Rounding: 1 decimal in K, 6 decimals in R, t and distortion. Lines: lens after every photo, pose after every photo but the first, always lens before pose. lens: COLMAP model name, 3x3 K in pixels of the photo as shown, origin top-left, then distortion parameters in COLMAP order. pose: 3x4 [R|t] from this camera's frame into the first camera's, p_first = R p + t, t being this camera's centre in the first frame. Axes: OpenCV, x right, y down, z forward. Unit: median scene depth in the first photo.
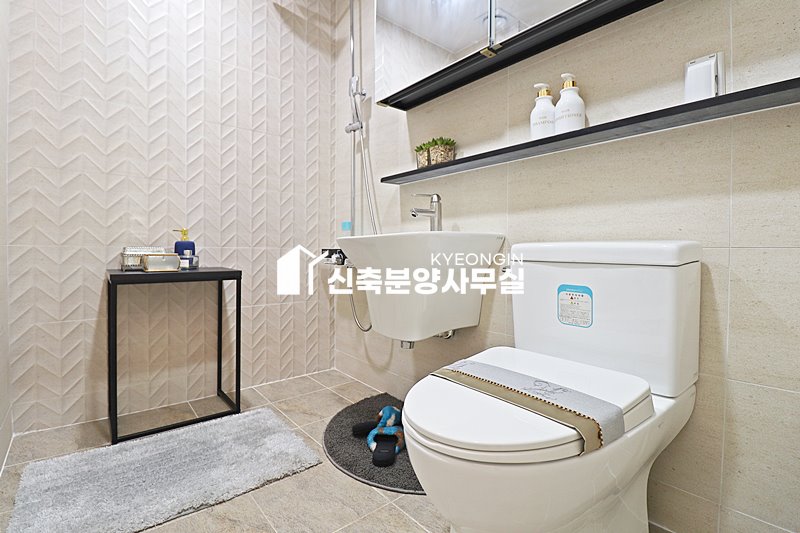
lens RADIAL K [[375.1, 0, 392.6], [0, 375.1, 252.4], [0, 0, 1]] dist [-0.005082, -0.009569]
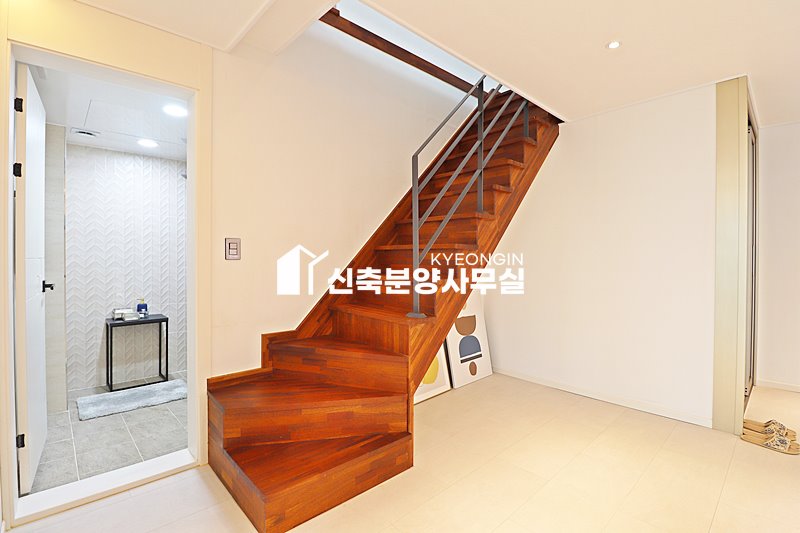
lens RADIAL K [[375.1, 0, 400.5], [0, 375.1, 257.7], [0, 0, 1]] dist [-0.005082, -0.009569]
pose [[0.997227, -0.001298, 0.074409, 0.860355], [0.001277, 0.999999, 0.000328, -0.327823], [-0.074409, -0.000232, 0.997228, -1.405548]]
